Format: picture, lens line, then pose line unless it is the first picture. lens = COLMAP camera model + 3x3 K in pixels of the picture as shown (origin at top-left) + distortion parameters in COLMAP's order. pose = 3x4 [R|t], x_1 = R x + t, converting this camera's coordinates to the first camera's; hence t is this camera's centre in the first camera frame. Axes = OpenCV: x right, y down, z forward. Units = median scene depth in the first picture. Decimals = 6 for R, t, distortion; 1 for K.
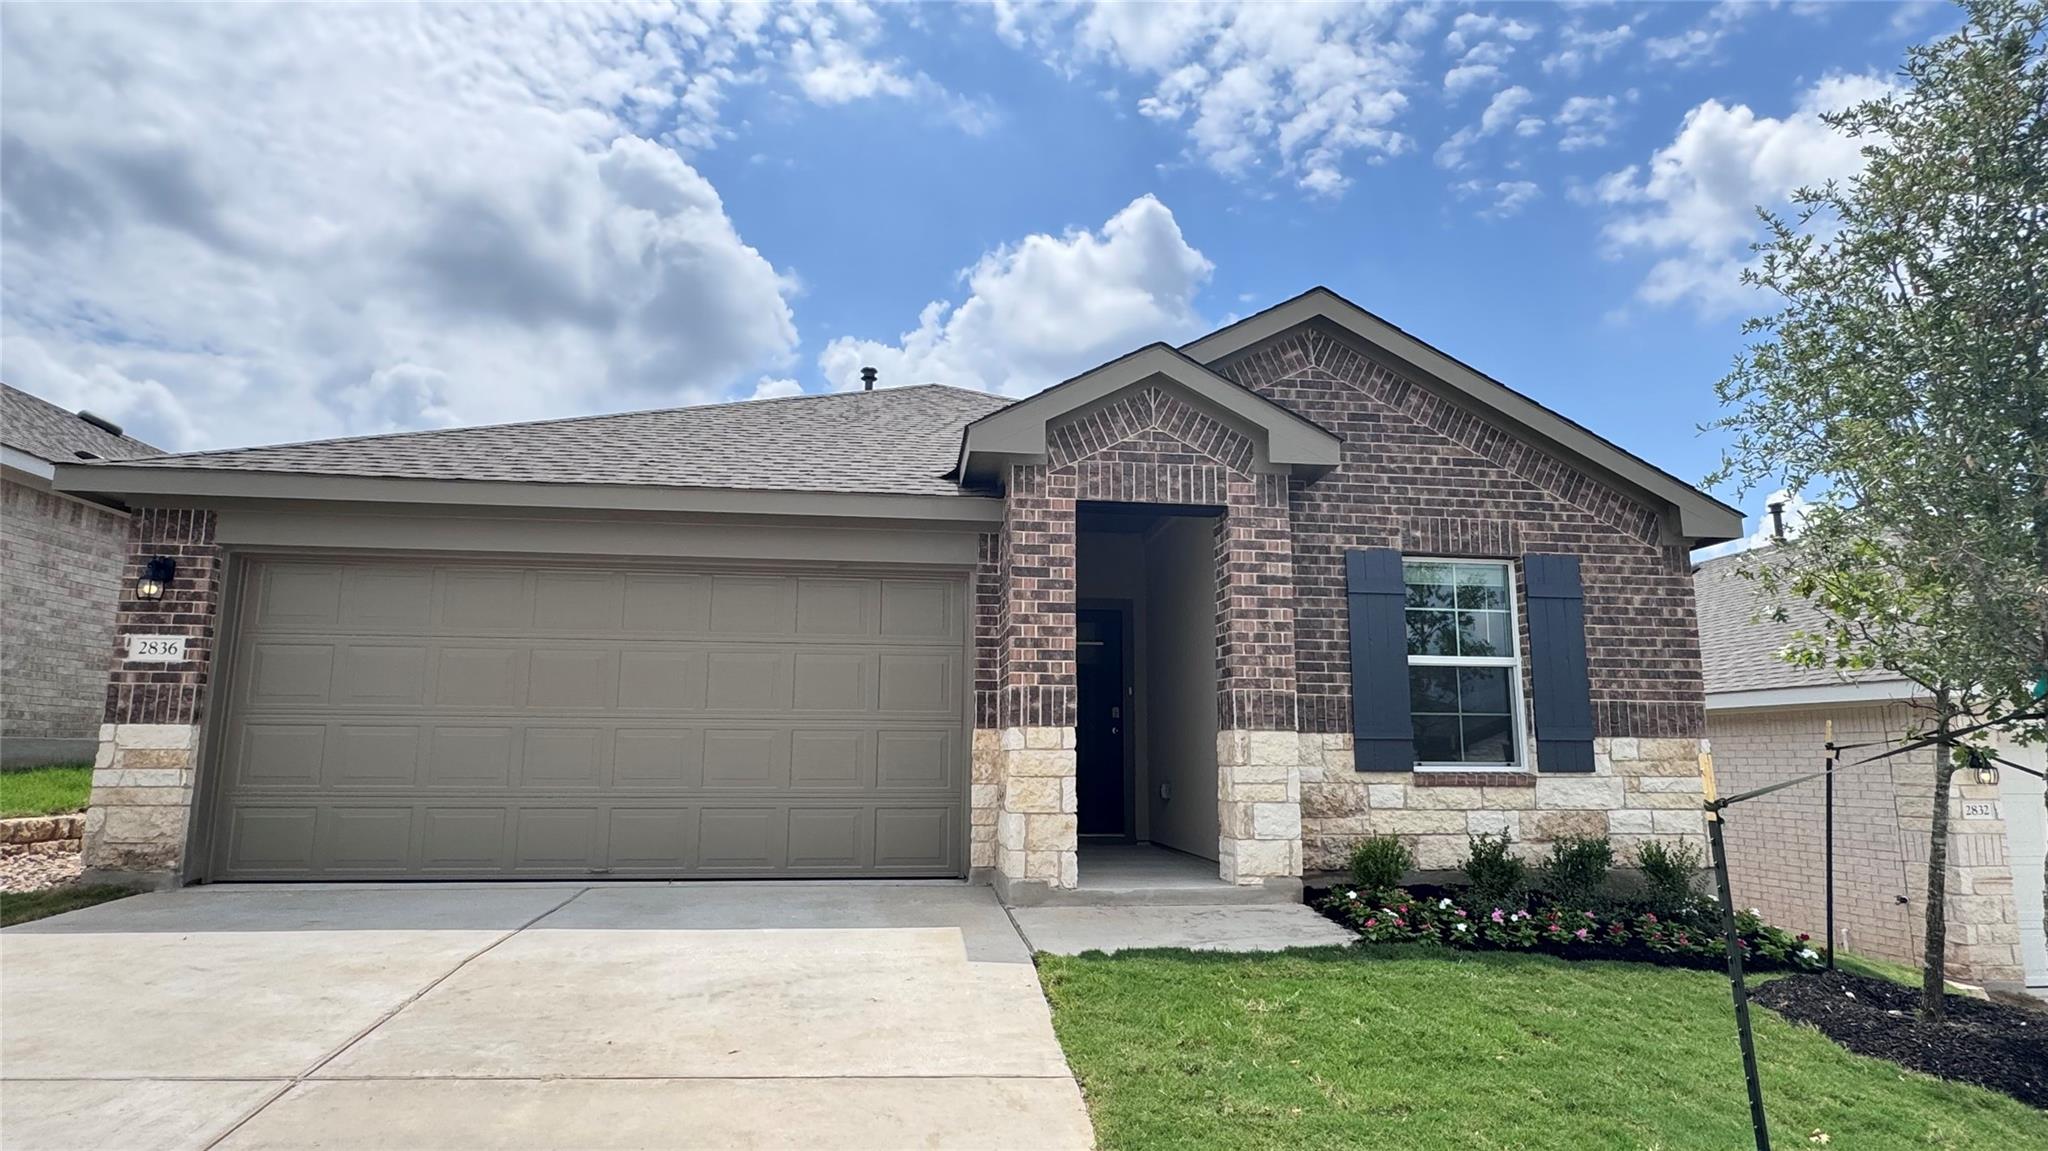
lens RADIAL K [[1082.4, 0, 1023.5], [0, 1082.4, 580.1], [0, 0, 1]] dist [-0.005100, 0.001557]
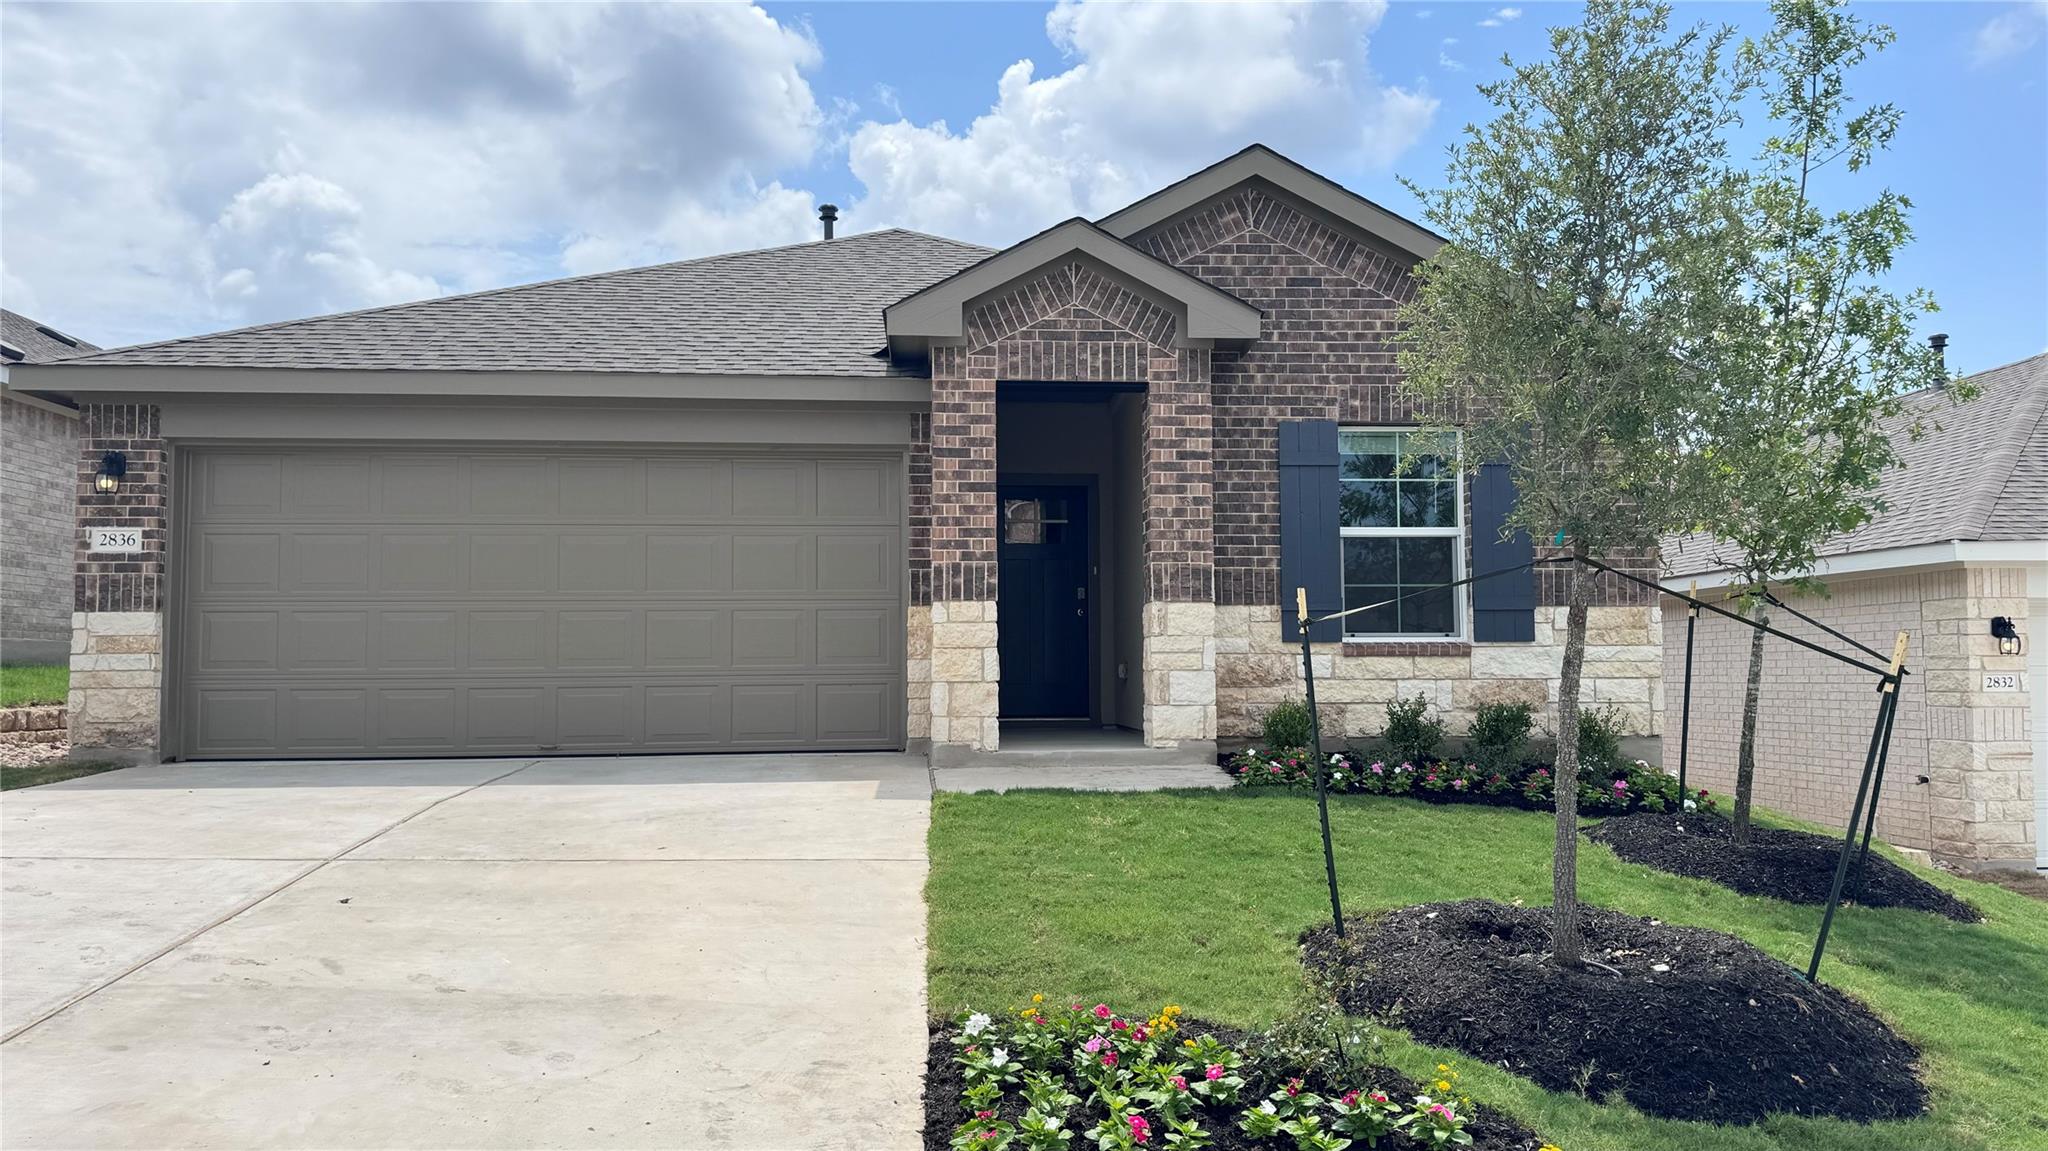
lens RADIAL K [[1434.9, 0, 1042.6], [0, 1434.9, 597.9], [0, 0, 1]] dist [0.064426, -0.072725]
pose [[0.999192, -0.015202, -0.037202, 0.138109], [0.019200, 0.993792, 0.109582, -0.017358], [0.035305, -0.110208, 0.993281, -0.357362]]
